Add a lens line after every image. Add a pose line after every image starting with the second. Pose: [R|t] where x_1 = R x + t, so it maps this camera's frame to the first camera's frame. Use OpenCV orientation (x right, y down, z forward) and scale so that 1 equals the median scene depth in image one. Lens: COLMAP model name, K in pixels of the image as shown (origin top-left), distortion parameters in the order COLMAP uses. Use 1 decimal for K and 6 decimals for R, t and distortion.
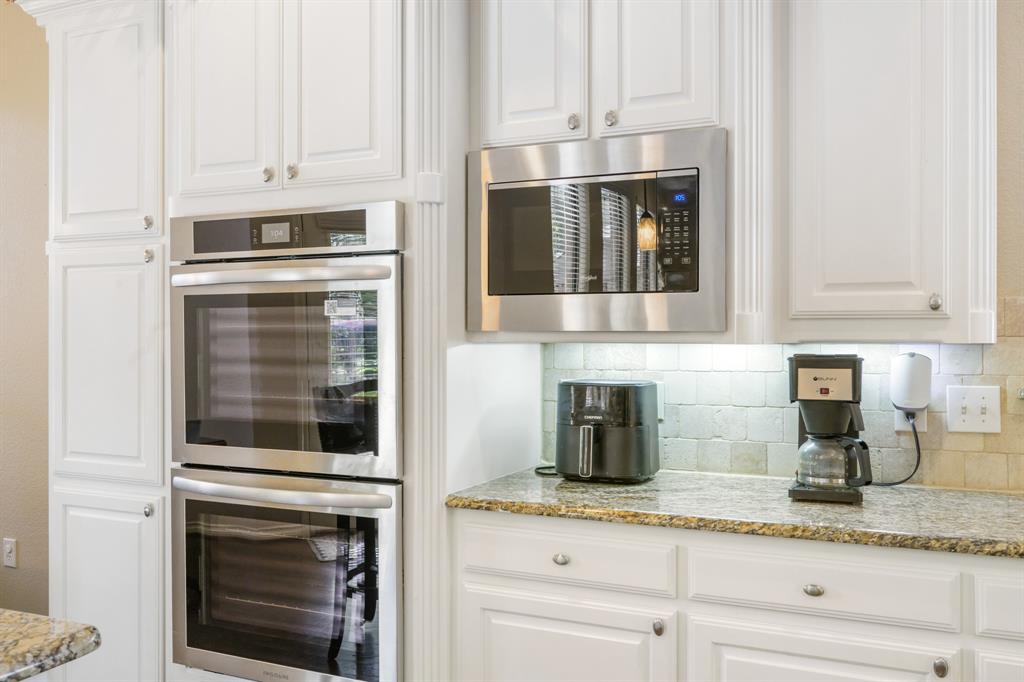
lens RADIAL K [[894.3, 0, 512.0], [0, 894.3, 341.0], [0, 0, 1]] dist [-0.014319, -0.003180]
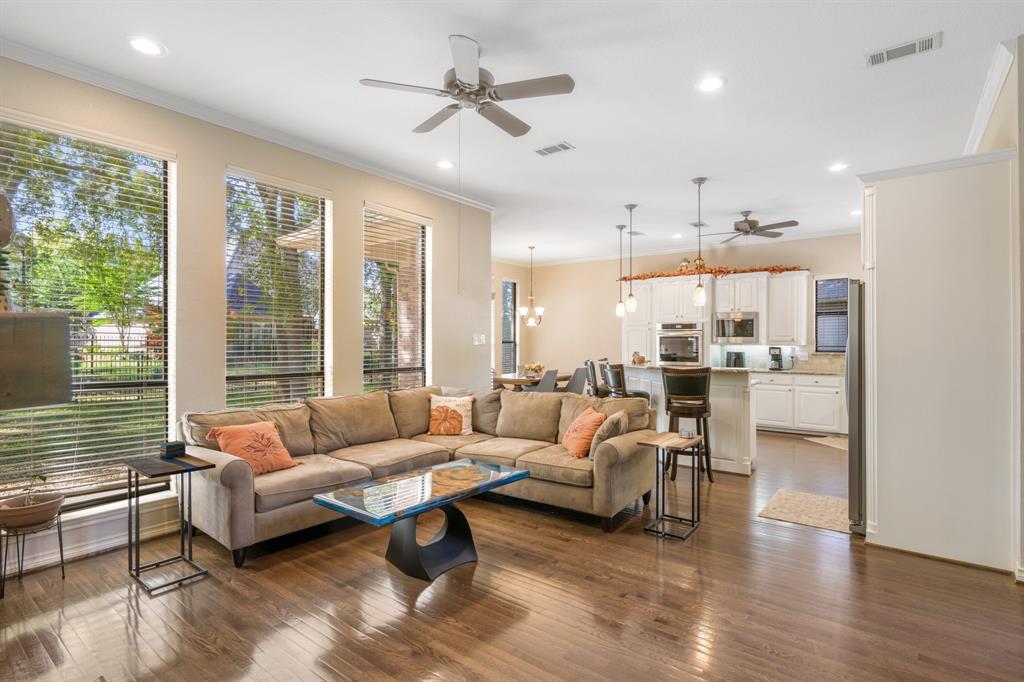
lens RADIAL K [[501.8, 0, 508.9], [0, 501.8, 341.1], [0, 0, 1]] dist [0.000118, 0.000175]
pose [[0.974934, 0.005764, -0.222418, -0.659562], [-0.007335, 0.999954, -0.006236, 0.008833], [0.222372, 0.007712, 0.974932, -2.728263]]
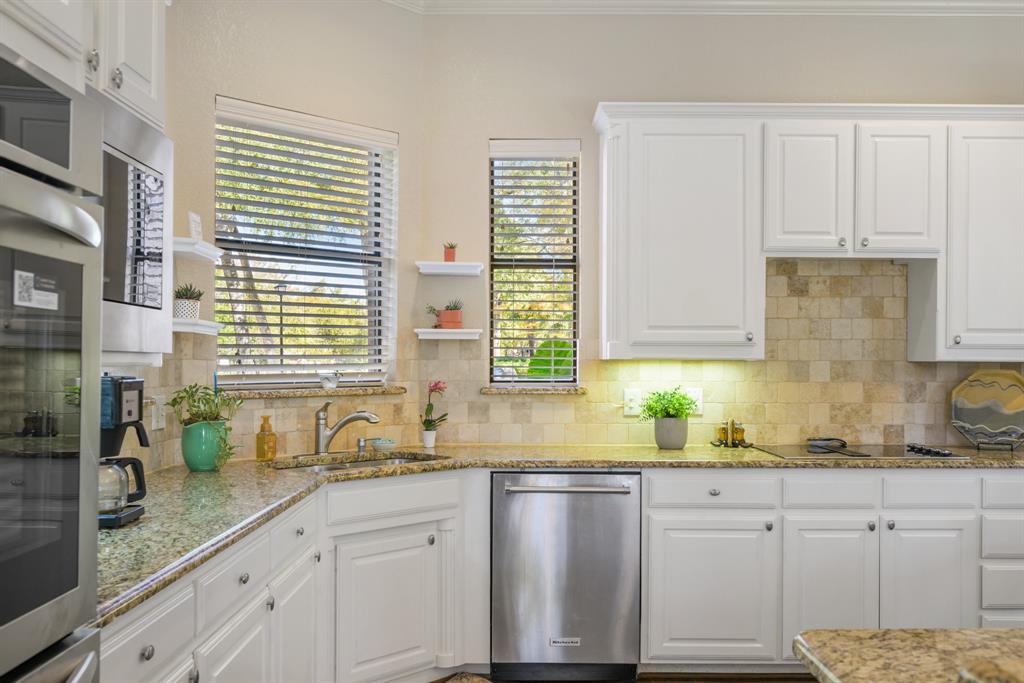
lens RADIAL K [[906.4, 0, 510.5], [0, 906.4, 360.1], [0, 0, 1]] dist [-0.003615, -0.002486]
pose [[-0.425533, 0.003261, 0.904937, -0.728649], [0.000055, 0.999994, -0.003577, 0.000110], [-0.904943, -0.001472, -0.425531, 0.991641]]
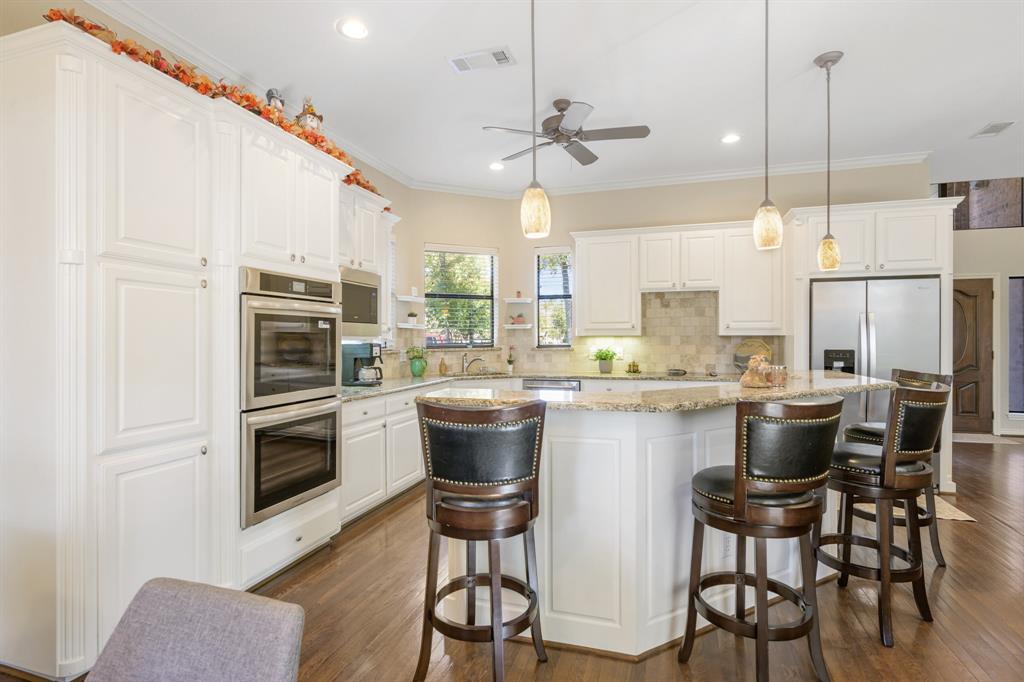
lens RADIAL K [[509.4, 0, 512.8], [0, 509.4, 338.0], [0, 0, 1]] dist [-0.001461, 0.000615]
pose [[-0.136004, 0.003473, 0.990702, -1.591109], [0.007918, 0.999966, -0.002418, 0.005231], [-0.990677, 0.007516, -0.136027, 0.704148]]
